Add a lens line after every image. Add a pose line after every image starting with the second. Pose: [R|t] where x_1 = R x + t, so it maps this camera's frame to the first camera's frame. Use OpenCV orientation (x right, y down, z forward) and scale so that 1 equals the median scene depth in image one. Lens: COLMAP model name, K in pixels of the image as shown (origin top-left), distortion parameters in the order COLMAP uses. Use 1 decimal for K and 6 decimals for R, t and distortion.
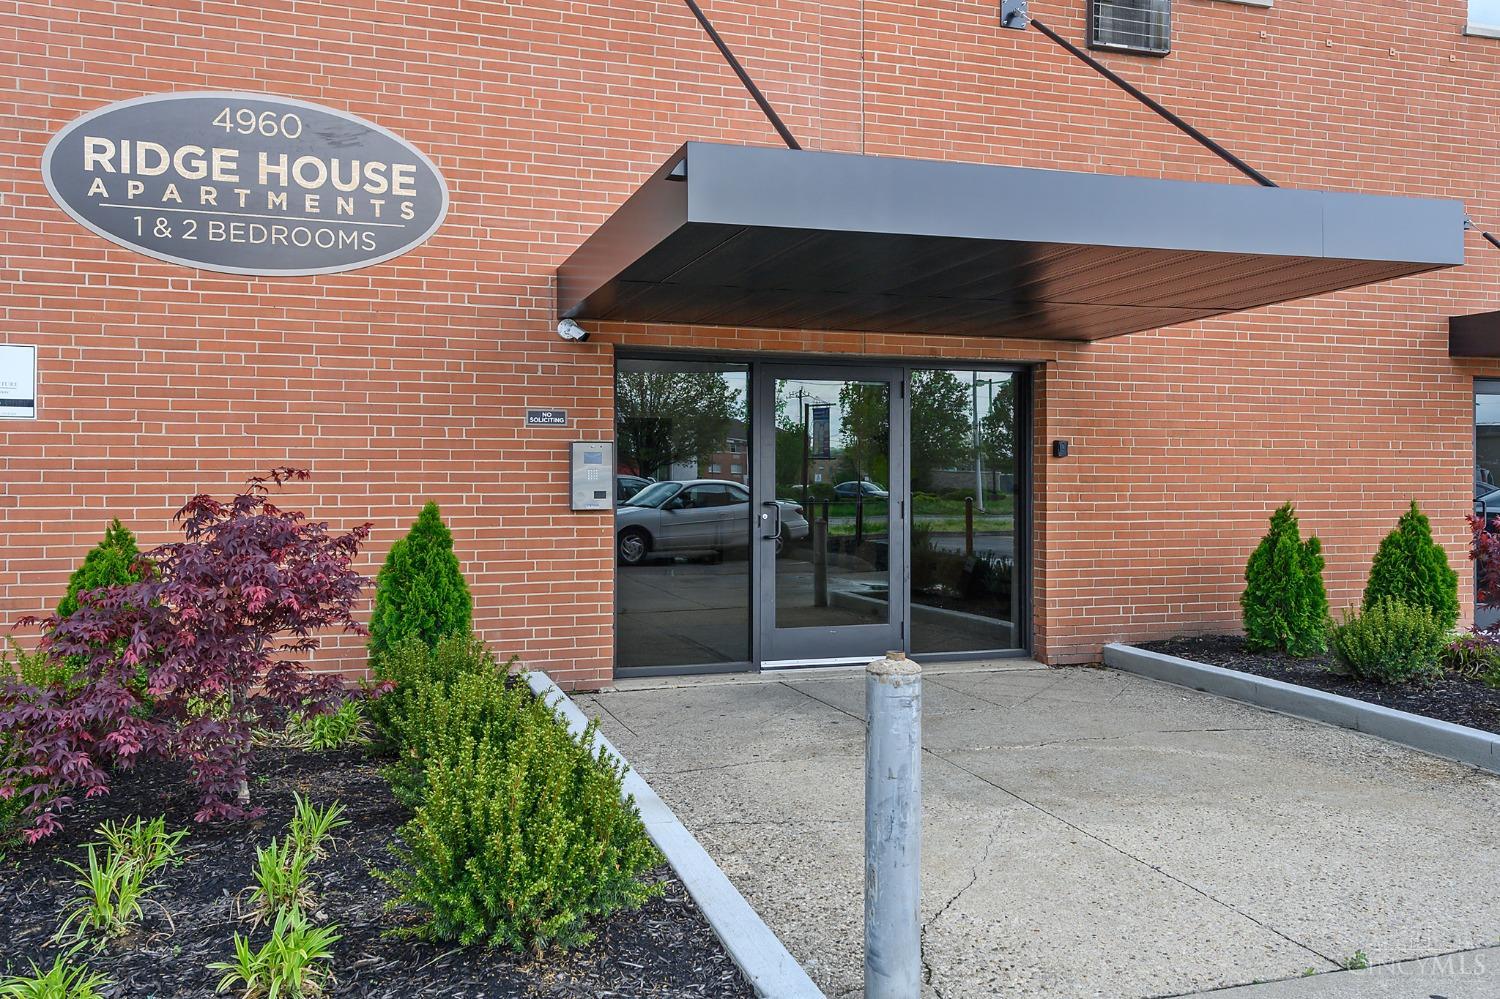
lens RADIAL K [[1173.6, 0, 750.0], [0, 1173.6, 455.0], [0, 0, 1]] dist [0.047323, 0.006099]
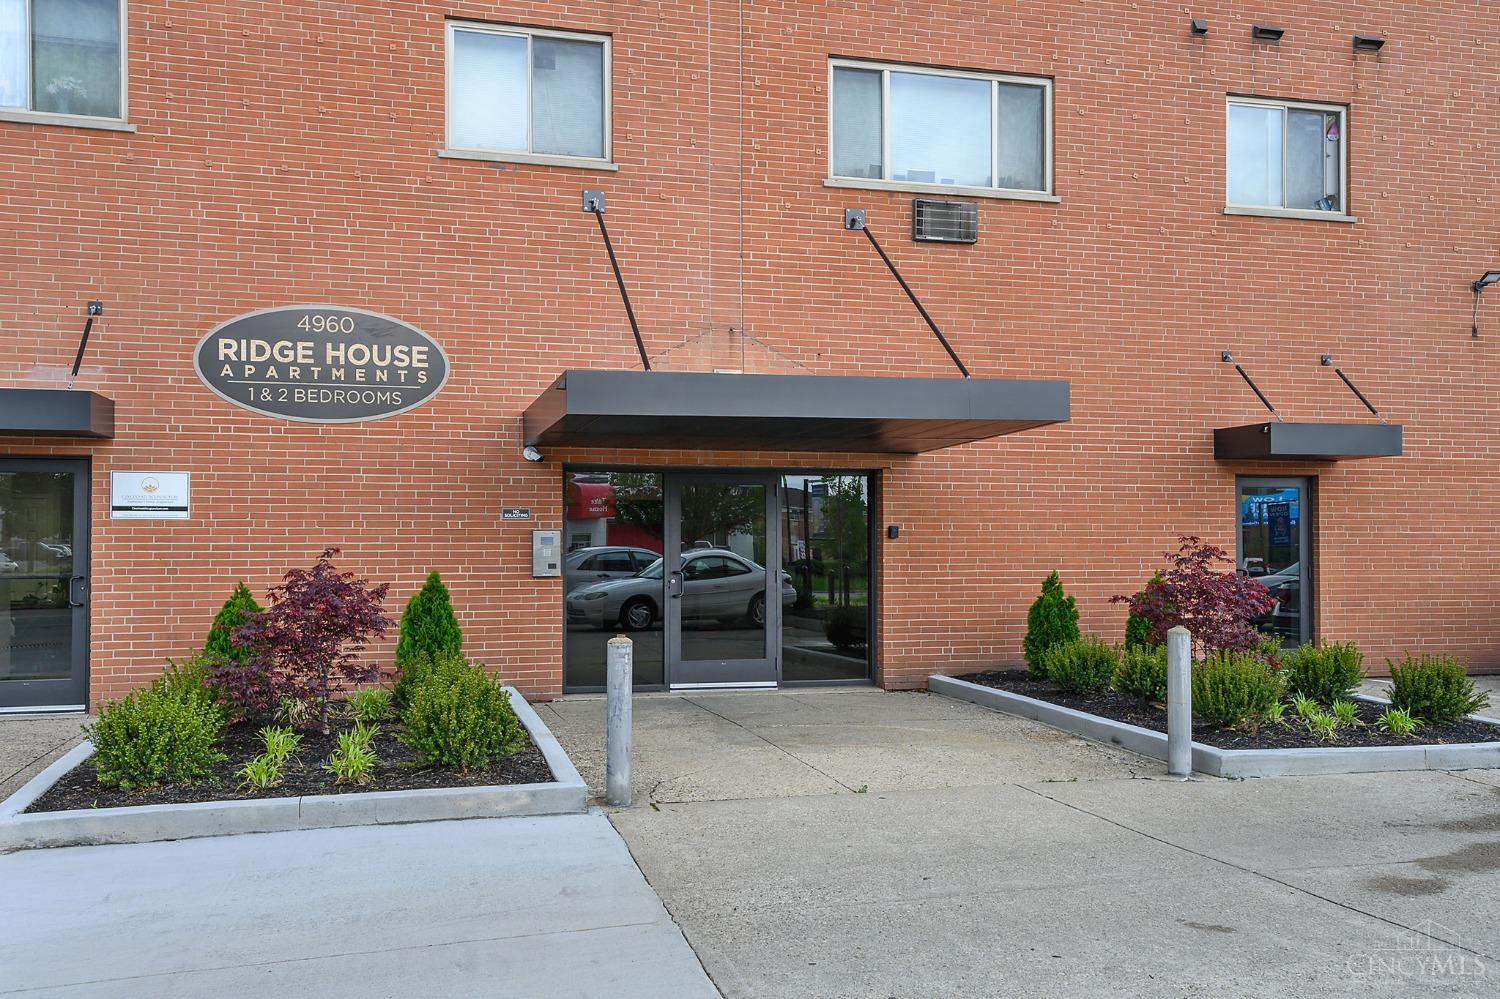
lens RADIAL K [[1308.4, 0, 745.8], [0, 1308.4, 506.2], [0, 0, 1]] dist [0.071241, 0.005670]
pose [[0.998045, -0.004539, -0.062328, 0.211469], [0.003691, 0.999899, -0.013714, -0.017245], [0.062384, 0.013457, 0.997962, -0.604879]]
